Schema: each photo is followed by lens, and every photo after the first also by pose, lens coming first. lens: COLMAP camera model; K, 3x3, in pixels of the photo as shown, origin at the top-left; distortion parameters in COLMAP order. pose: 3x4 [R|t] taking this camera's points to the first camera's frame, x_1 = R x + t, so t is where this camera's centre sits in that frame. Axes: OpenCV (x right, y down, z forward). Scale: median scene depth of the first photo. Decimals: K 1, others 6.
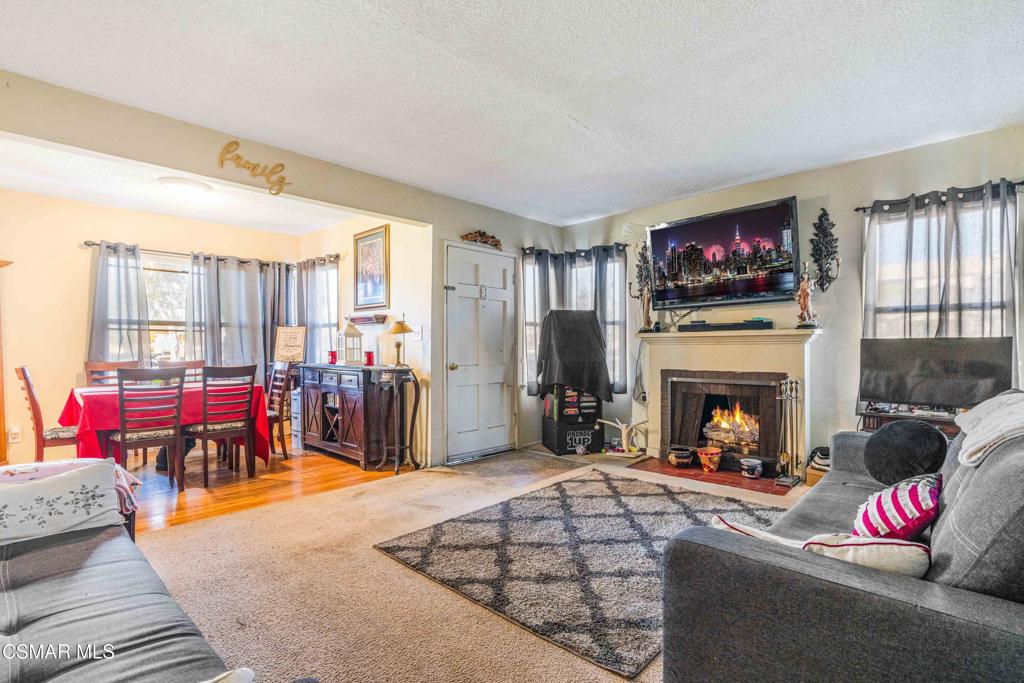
lens RADIAL K [[480.6, 0, 512.0], [0, 480.6, 341.5], [0, 0, 1]] dist [-0.070377, -0.000090]
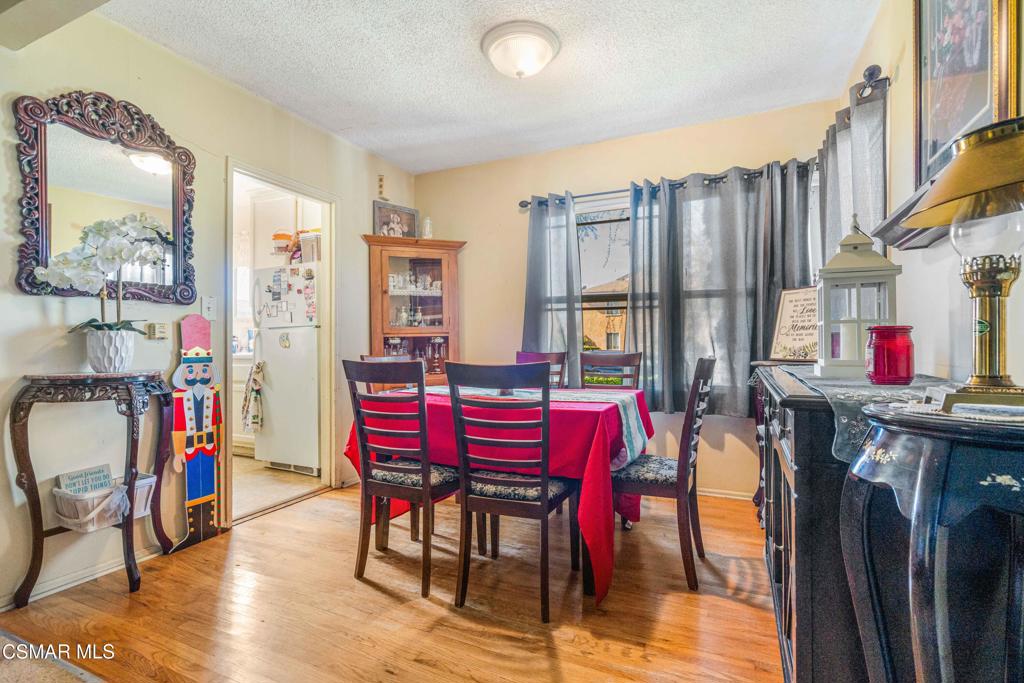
lens RADIAL K [[494.3, 0, 512.0], [0, 494.3, 341.5], [0, 0, 1]] dist [-0.022855, -0.000001]
pose [[0.326426, -0.002737, -0.945219, -0.098916], [0.009473, 0.999955, 0.000376, 0.022236], [0.945175, -0.009076, 0.326437, 0.598709]]
